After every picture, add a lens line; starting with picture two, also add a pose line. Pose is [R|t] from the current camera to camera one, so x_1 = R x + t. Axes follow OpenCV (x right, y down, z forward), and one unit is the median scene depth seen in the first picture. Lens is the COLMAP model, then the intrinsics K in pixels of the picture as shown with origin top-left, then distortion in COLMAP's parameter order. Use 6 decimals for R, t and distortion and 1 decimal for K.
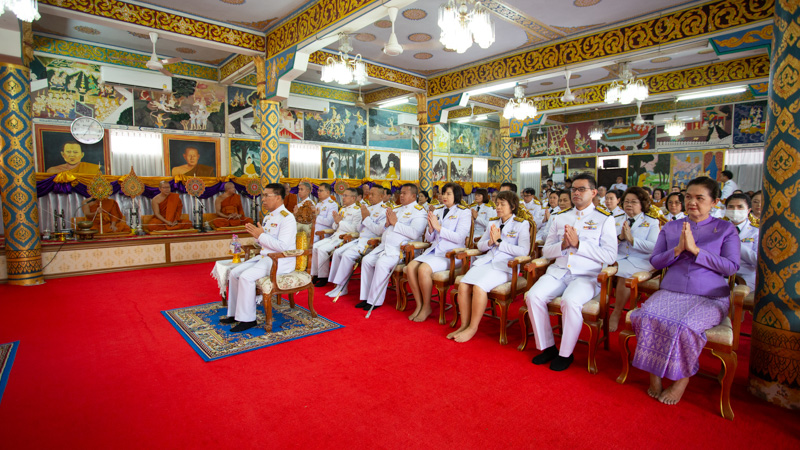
lens RADIAL K [[411.6, 0, 400.0], [0, 411.6, 225.0], [0, 0, 1]] dist [-0.014021, 0.000764]
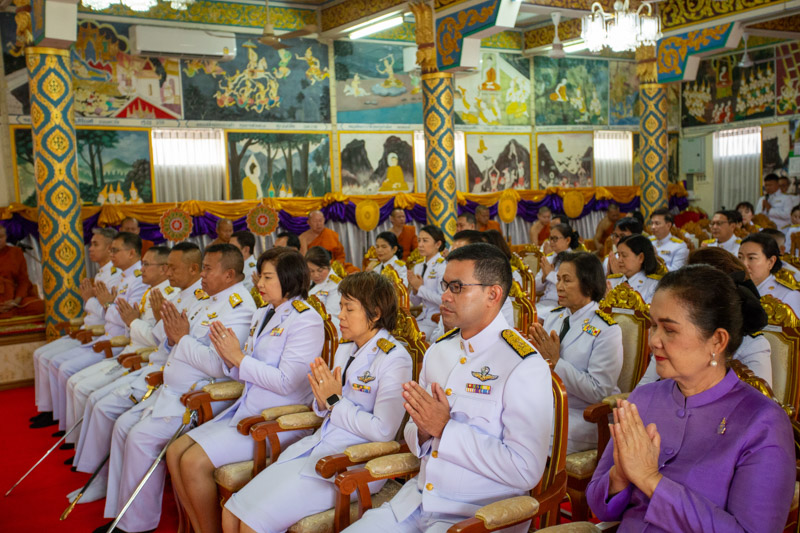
lens RADIAL K [[873.8, 0, 400.0], [0, 873.8, 266.5], [0, 0, 1]] dist [0.066231, 0.038153]
pose [[0.990224, -0.032382, -0.135674, 0.126054], [0.031841, 0.999474, -0.006157, -0.025692], [0.135802, 0.001777, 0.990734, 0.047676]]
